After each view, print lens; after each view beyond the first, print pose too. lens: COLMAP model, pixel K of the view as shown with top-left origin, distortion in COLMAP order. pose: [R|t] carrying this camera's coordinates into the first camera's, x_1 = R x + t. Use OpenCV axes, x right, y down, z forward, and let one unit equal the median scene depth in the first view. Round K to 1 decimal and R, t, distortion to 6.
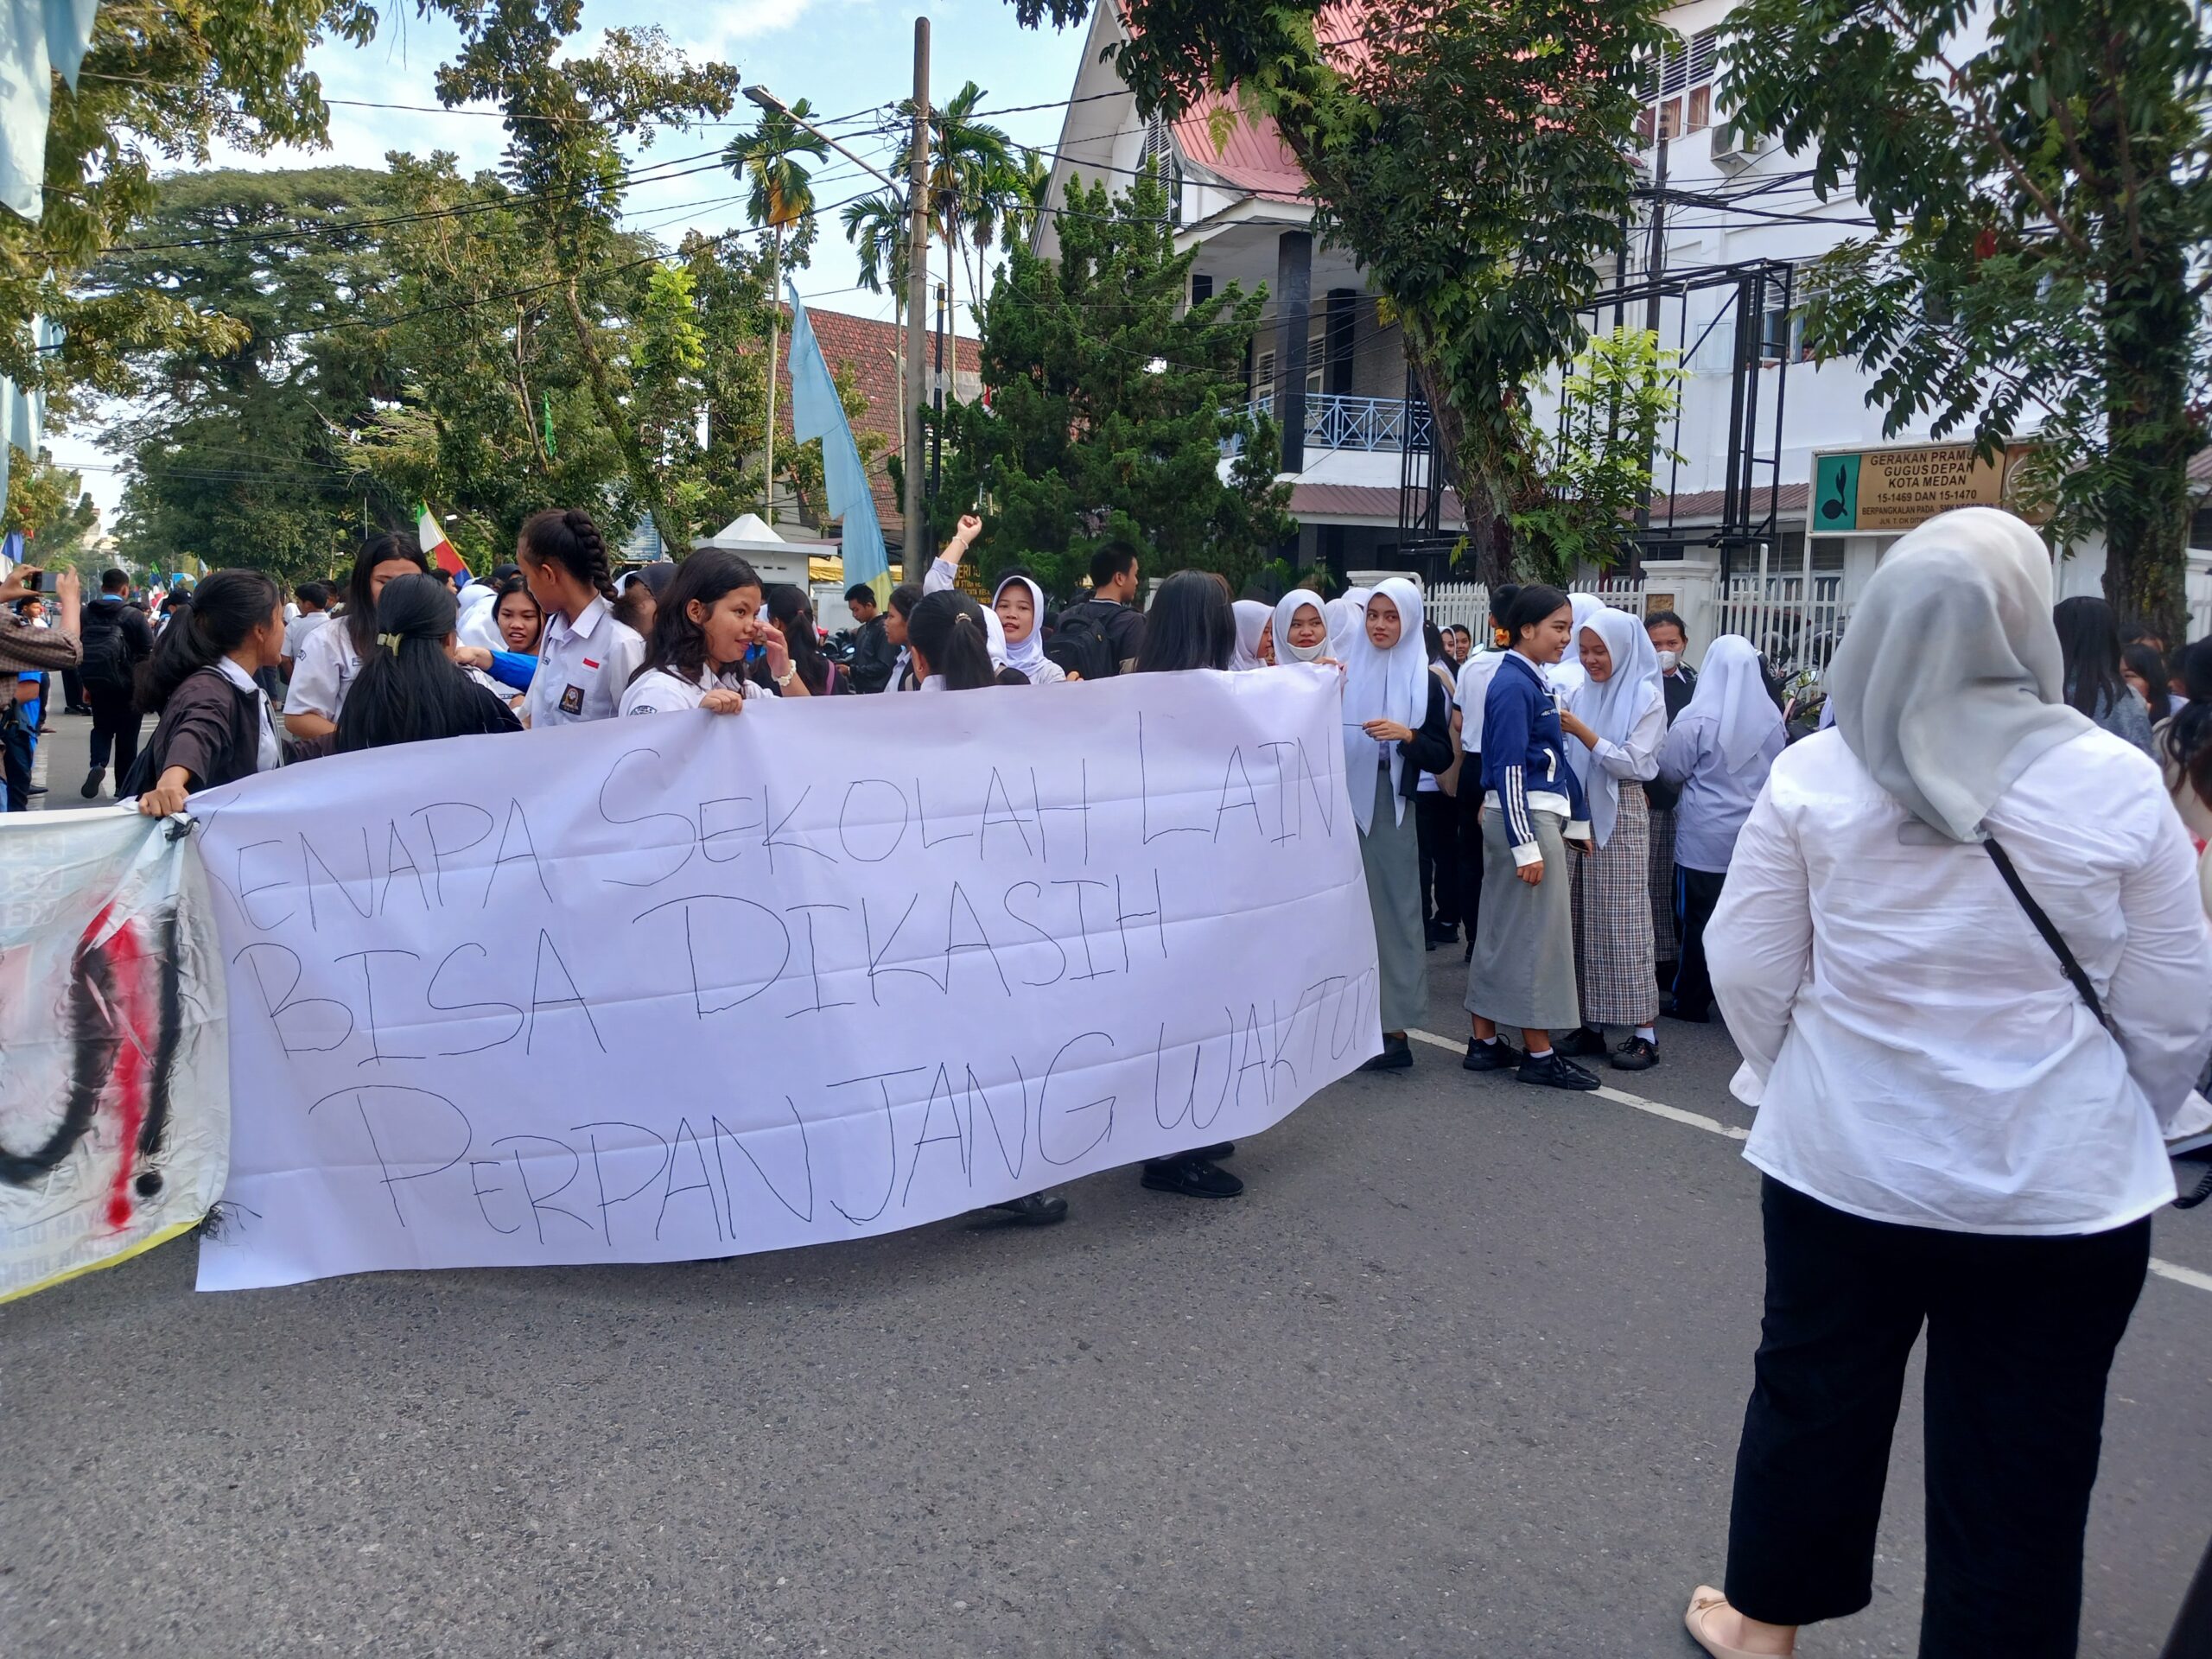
lens RADIAL K [[1721.2, 0, 1106.0], [0, 1721.2, 829.5], [0, 0, 1]] dist [-0.007822, -0.084994]
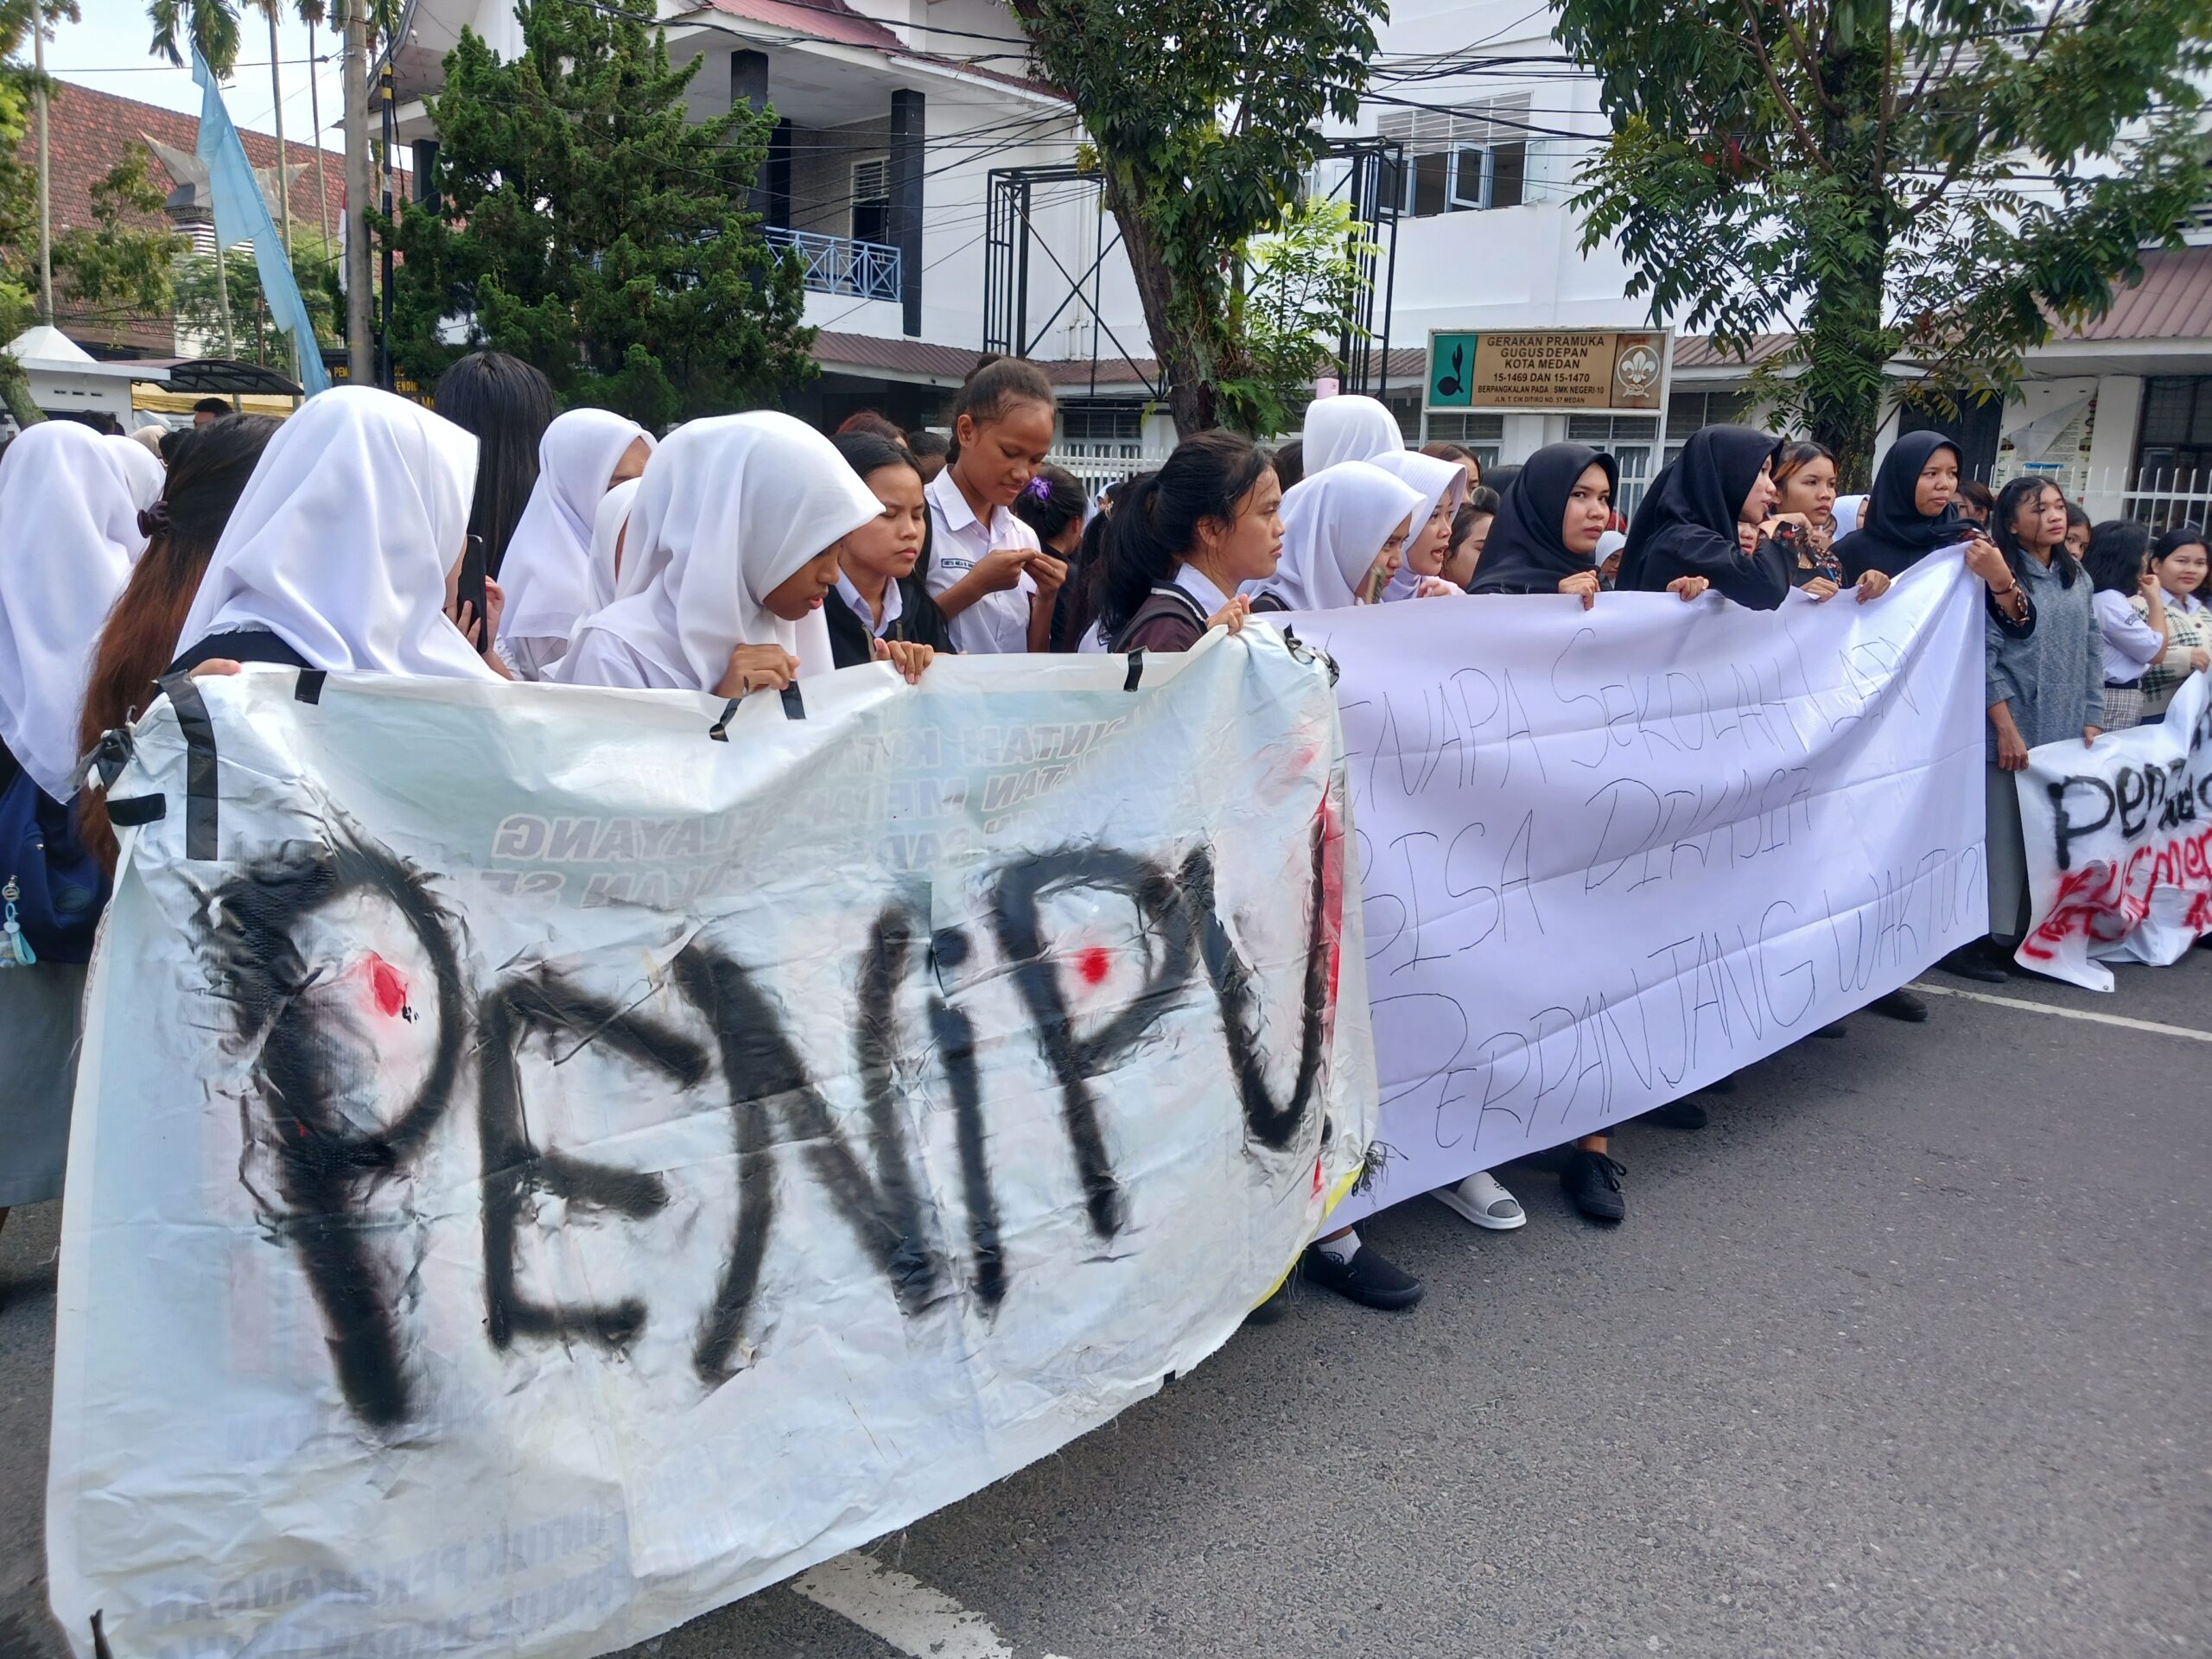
lens RADIAL K [[1733.1, 0, 1106.0], [0, 1733.1, 829.5], [0, 0, 1]] dist [-0.006511, -0.013188]
pose [[0.928266, -0.050184, 0.368516, -0.192362], [0.018622, 0.995883, 0.088710, -0.012547], [-0.371451, -0.075484, 0.925379, 0.065412]]
